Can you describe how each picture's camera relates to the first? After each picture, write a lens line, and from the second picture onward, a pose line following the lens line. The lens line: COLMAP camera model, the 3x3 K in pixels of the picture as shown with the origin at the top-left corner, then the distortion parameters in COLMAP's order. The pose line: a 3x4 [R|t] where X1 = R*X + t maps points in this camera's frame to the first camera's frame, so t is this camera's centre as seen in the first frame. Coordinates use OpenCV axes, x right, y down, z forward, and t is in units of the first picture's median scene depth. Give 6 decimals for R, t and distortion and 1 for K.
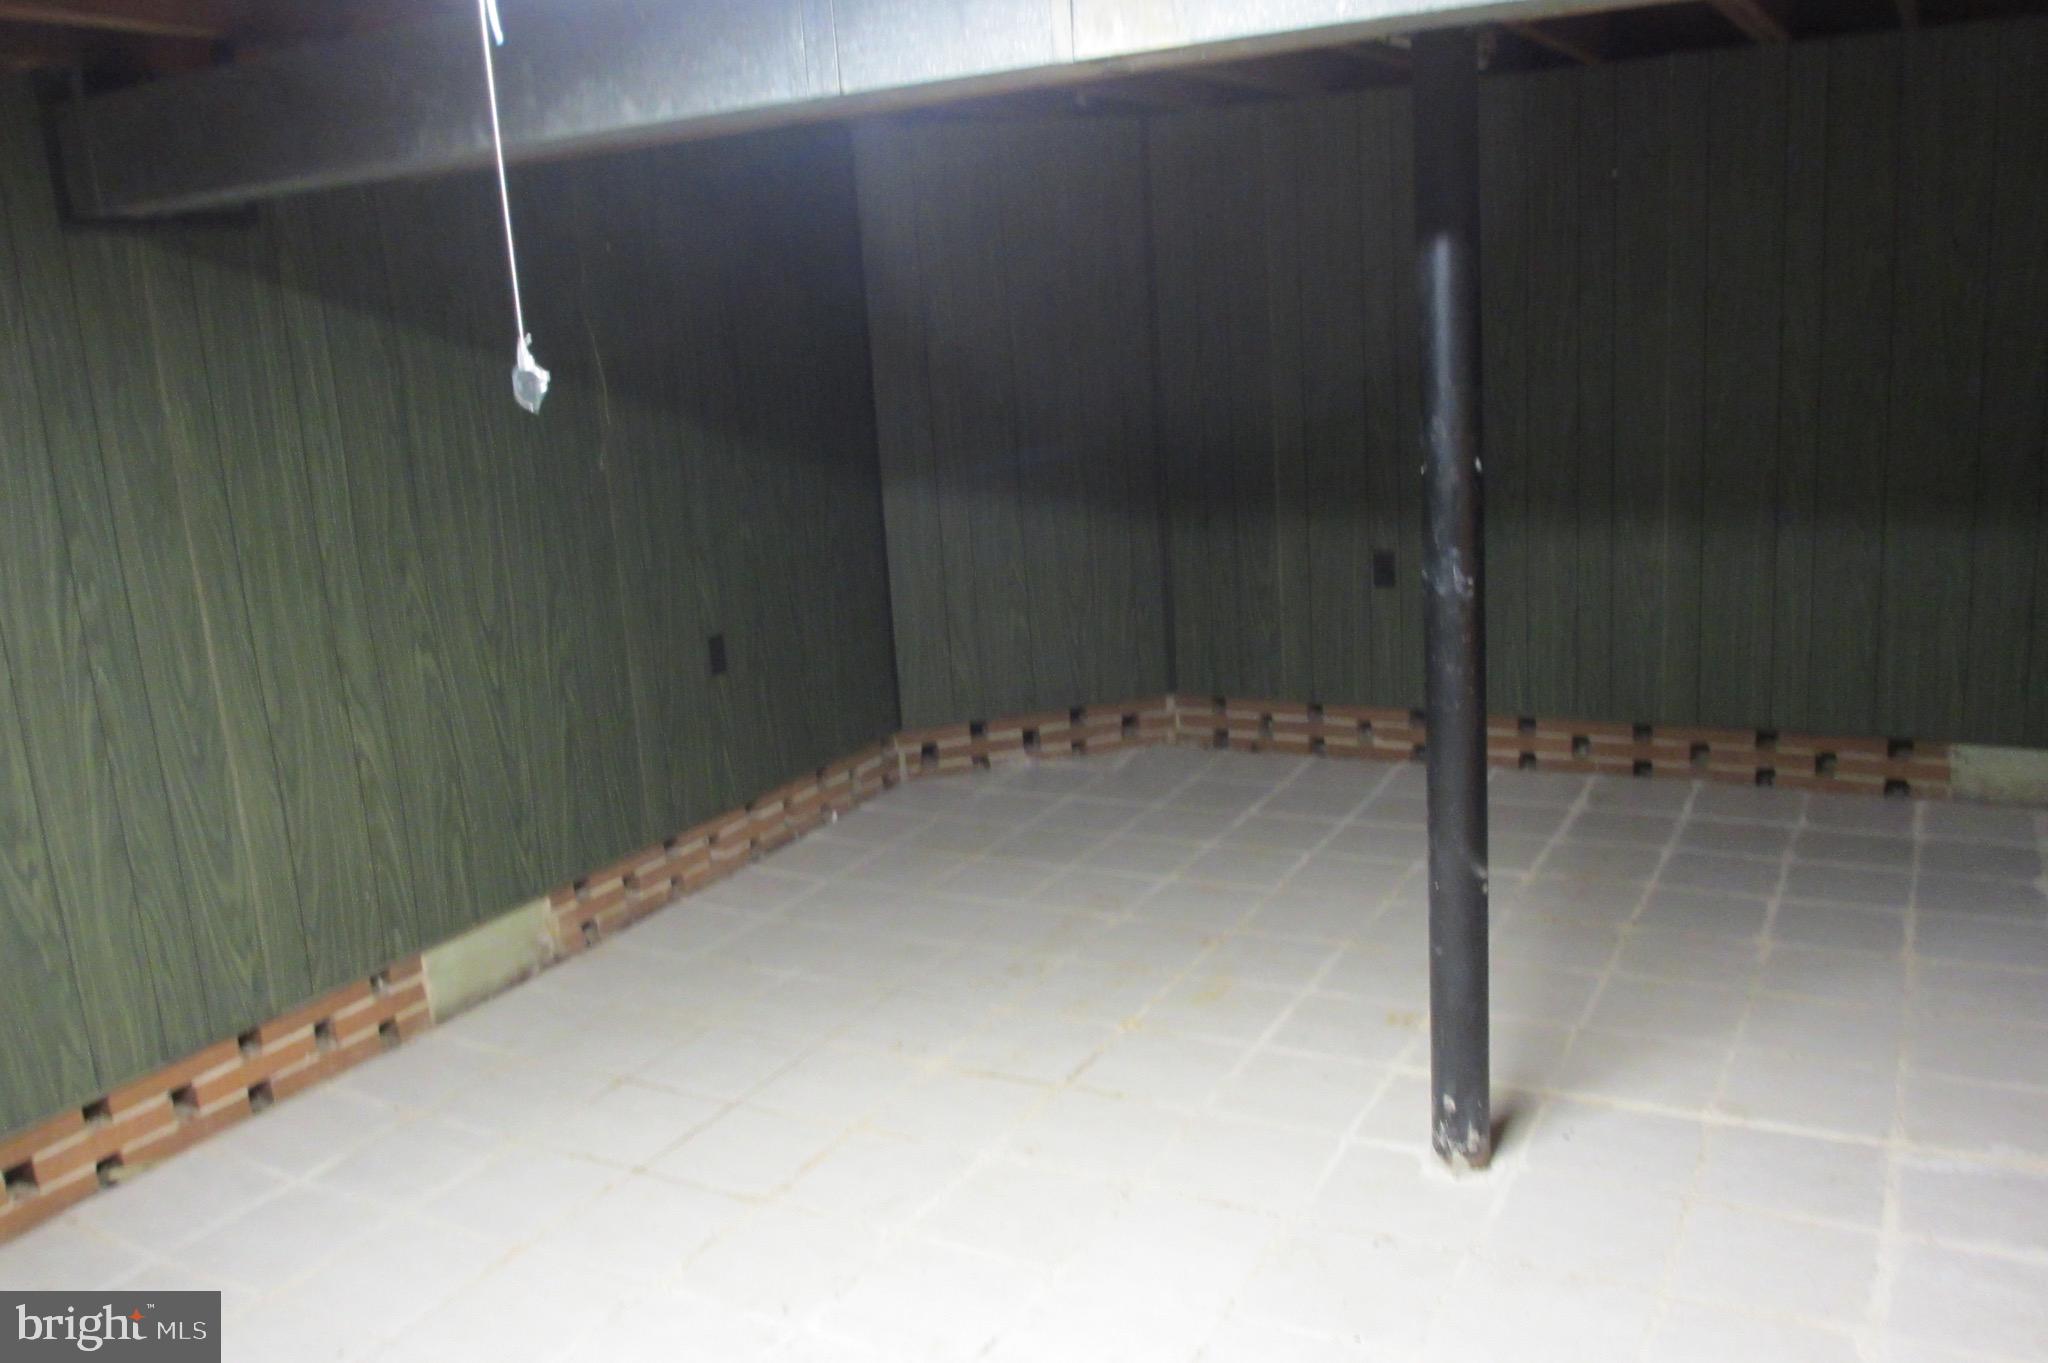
lens RADIAL K [[1695.4, 0, 1033.6], [0, 1695.4, 683.2], [0, 0, 1]] dist [-0.041343, 0.008337]
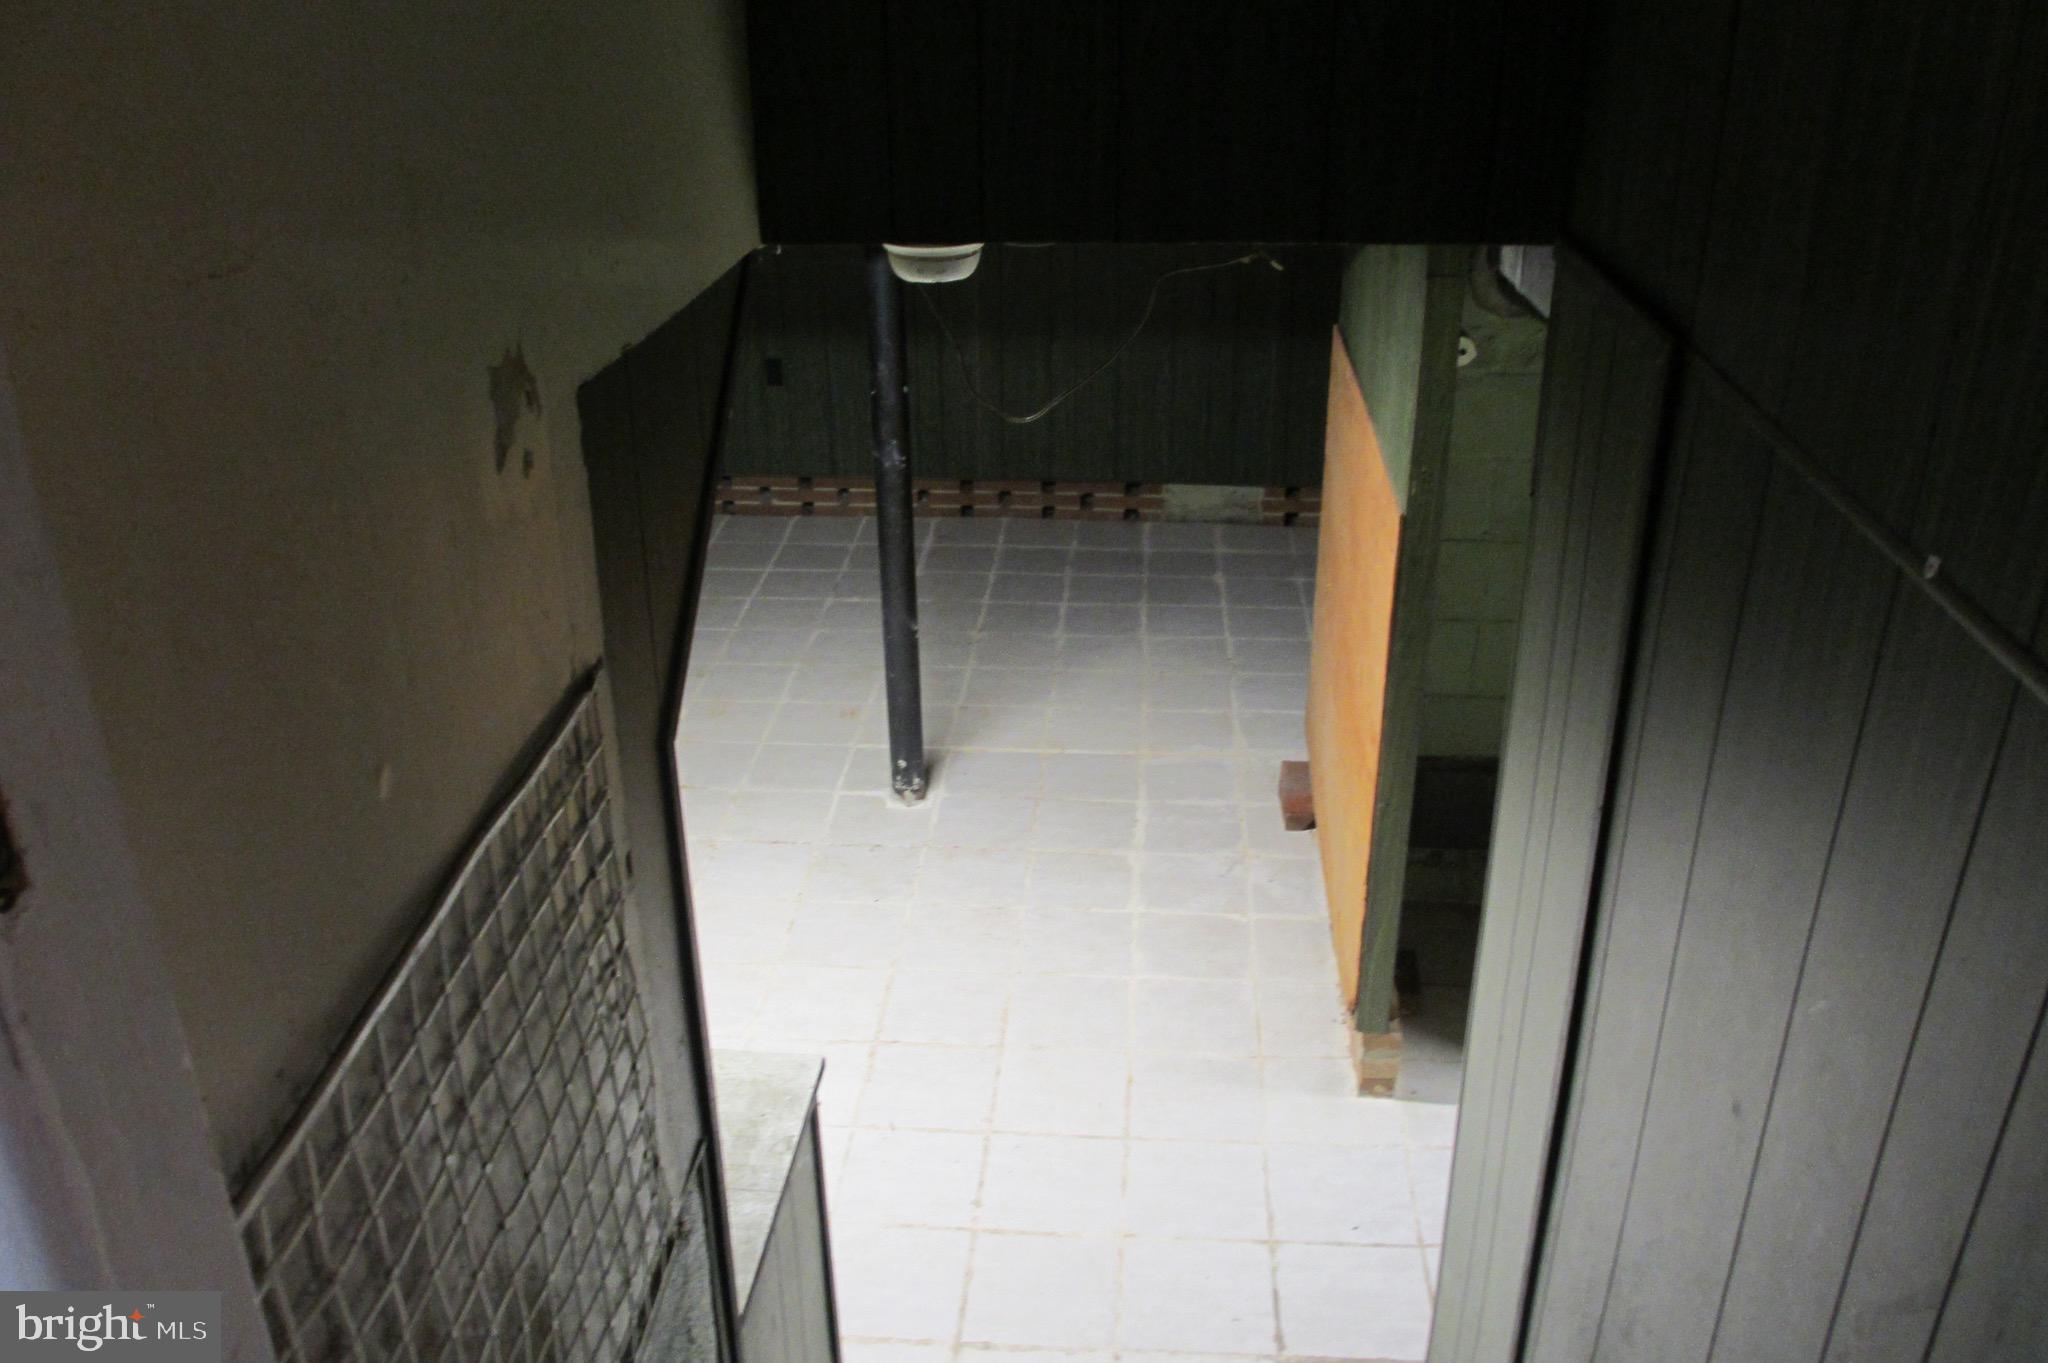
lens RADIAL K [[1695.4, 0, 1022.1], [0, 1695.4, 684.6], [0, 0, 1]] dist [-0.041343, 0.008337]
pose [[0.912106, -0.120852, 0.391737, -0.192161], [0.041134, 0.977718, 0.205854, -0.110406], [-0.407887, -0.171647, 0.896753, -0.354868]]
